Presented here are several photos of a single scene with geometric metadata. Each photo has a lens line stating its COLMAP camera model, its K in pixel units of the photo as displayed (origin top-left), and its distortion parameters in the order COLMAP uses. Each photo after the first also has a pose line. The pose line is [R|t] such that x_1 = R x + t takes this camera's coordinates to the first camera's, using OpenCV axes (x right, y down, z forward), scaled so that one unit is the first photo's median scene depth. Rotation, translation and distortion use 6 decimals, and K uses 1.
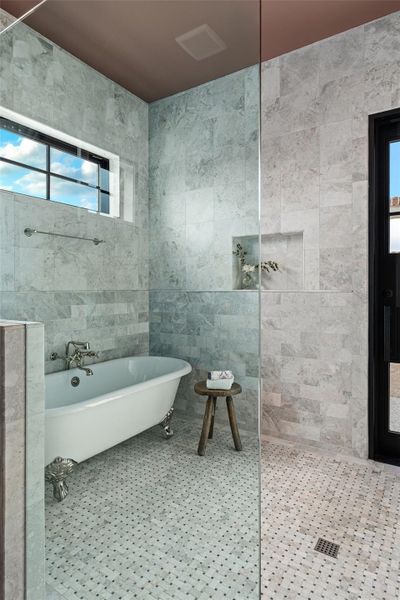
lens RADIAL K [[348.7, 0, 197.8], [0, 348.7, 296.2], [0, 0, 1]] dist [-0.001420, 0.006708]
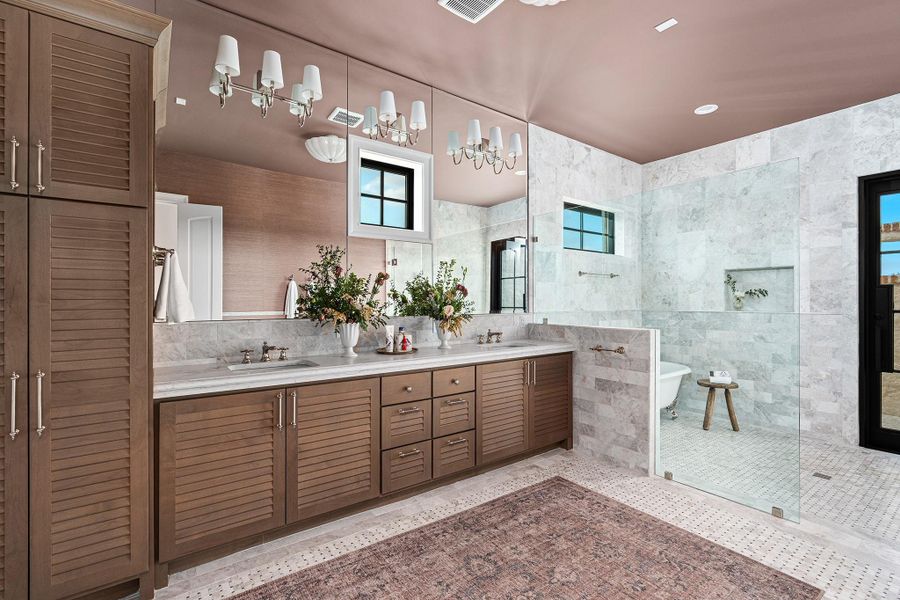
lens RADIAL K [[409.0, 0, 455.2], [0, 409.0, 303.1], [0, 0, 1]] dist [-0.000266, 0.002402]
pose [[0.941131, 0.004240, -0.338015, -0.356431], [-0.010153, 0.999825, -0.015728, -0.014786], [0.337889, 0.018234, 0.941009, -0.827031]]
